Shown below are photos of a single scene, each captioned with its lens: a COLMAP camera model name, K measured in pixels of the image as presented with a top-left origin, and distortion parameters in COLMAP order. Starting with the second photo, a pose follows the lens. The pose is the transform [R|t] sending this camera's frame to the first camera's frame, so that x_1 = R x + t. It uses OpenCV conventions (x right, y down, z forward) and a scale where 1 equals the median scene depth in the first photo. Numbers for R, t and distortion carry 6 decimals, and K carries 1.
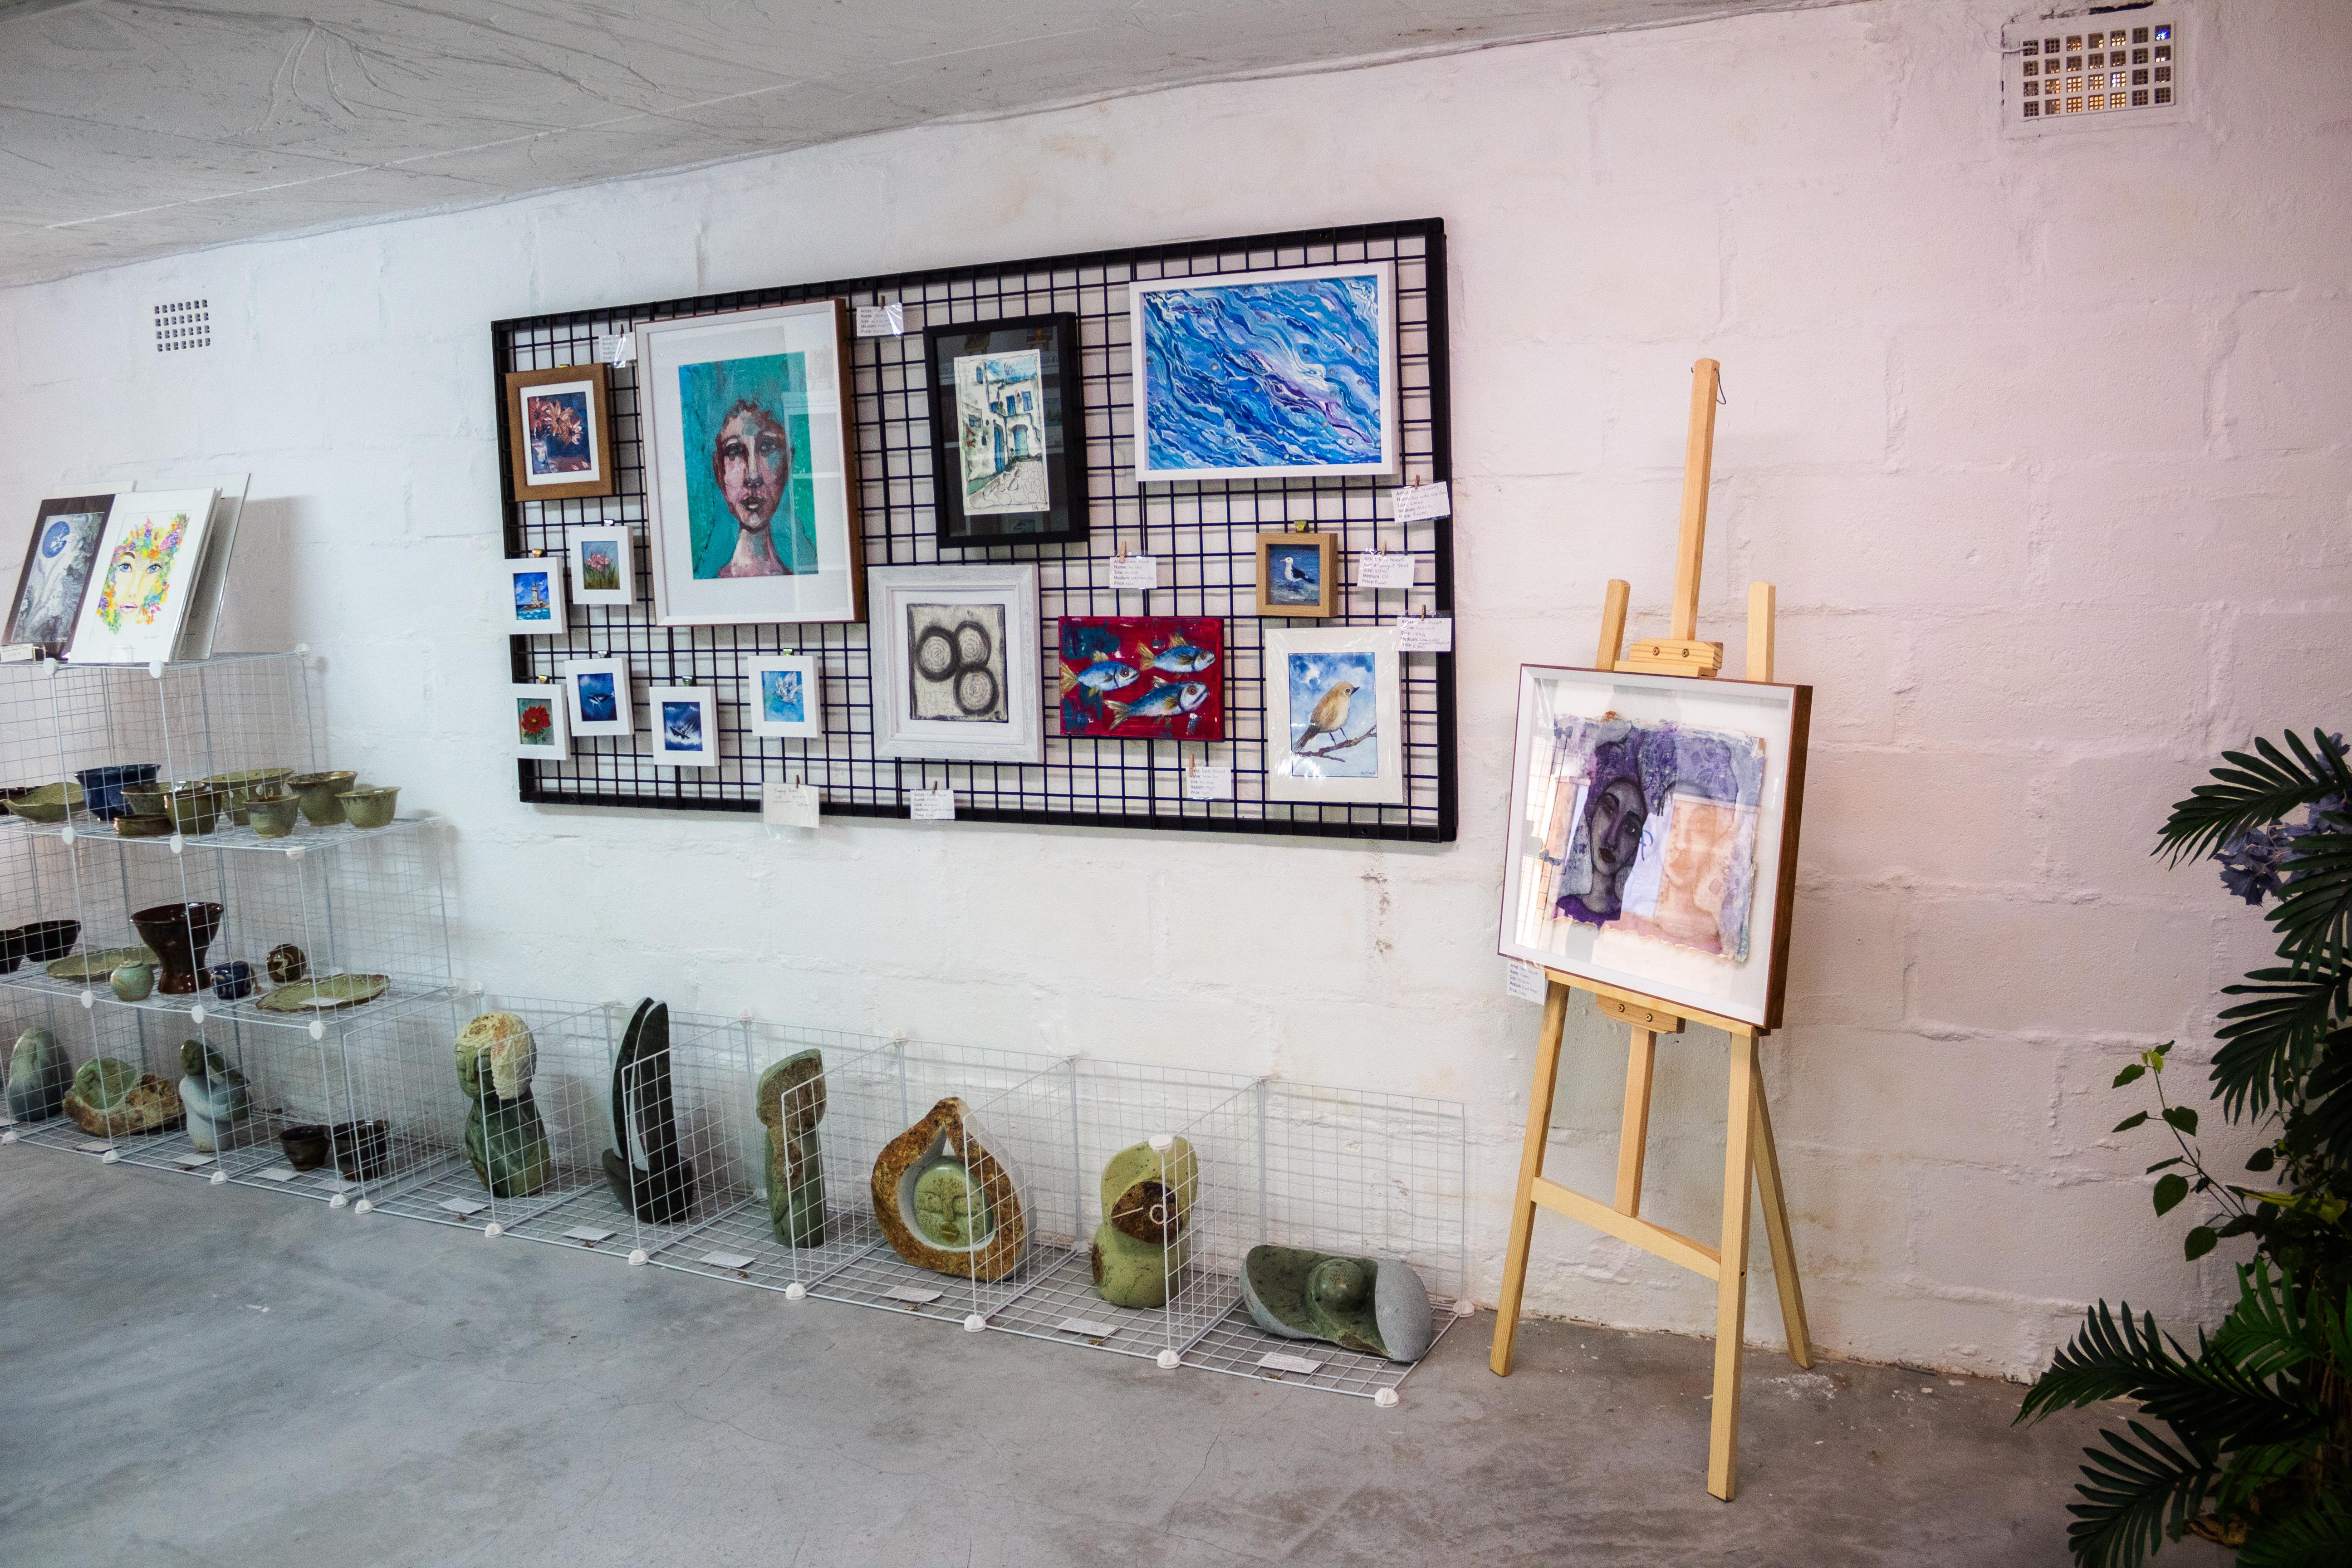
lens RADIAL K [[2032.7, 0, 1187.8], [0, 2032.7, 785.1], [0, 0, 1]] dist [-0.154460, 0.131047]
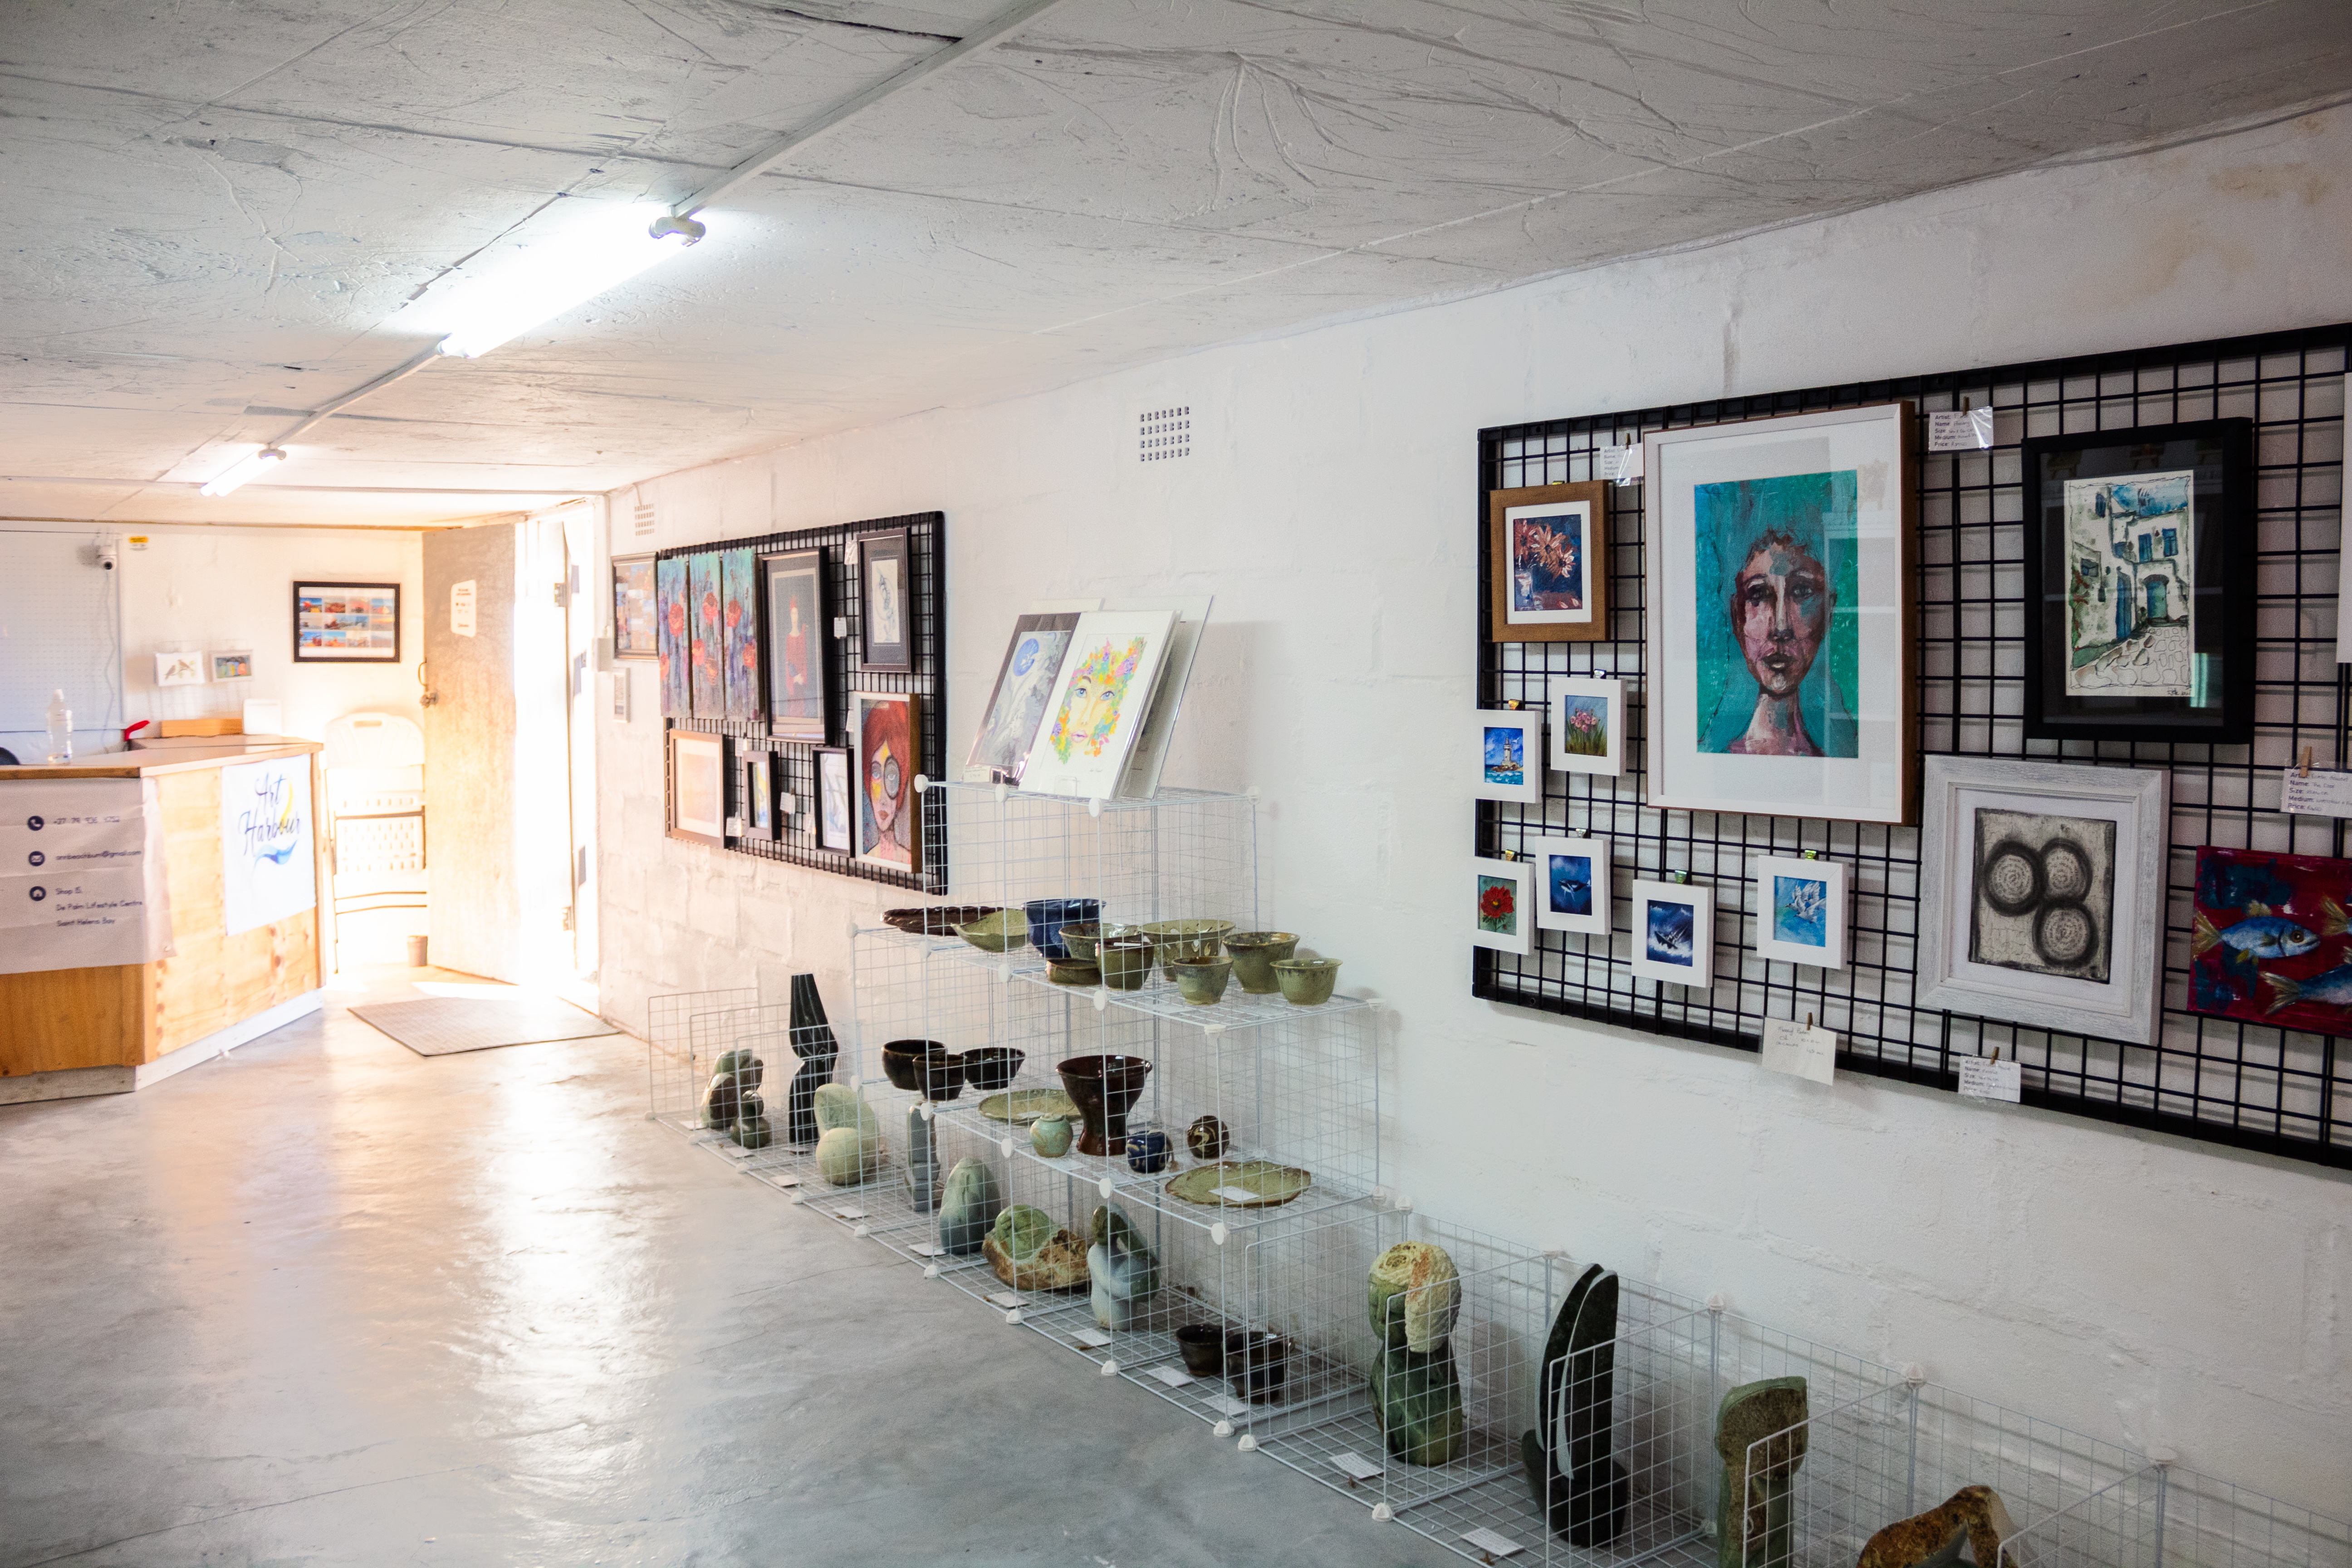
lens RADIAL K [[2032.7, 0, 1171.0], [0, 2032.7, 779.3], [0, 0, 1]] dist [-0.154460, 0.131047]
pose [[0.873741, 0.061200, -0.482525, -0.043083], [-0.088161, 0.995547, -0.033371, -0.047381], [0.478334, 0.071697, 0.875246, 0.206610]]
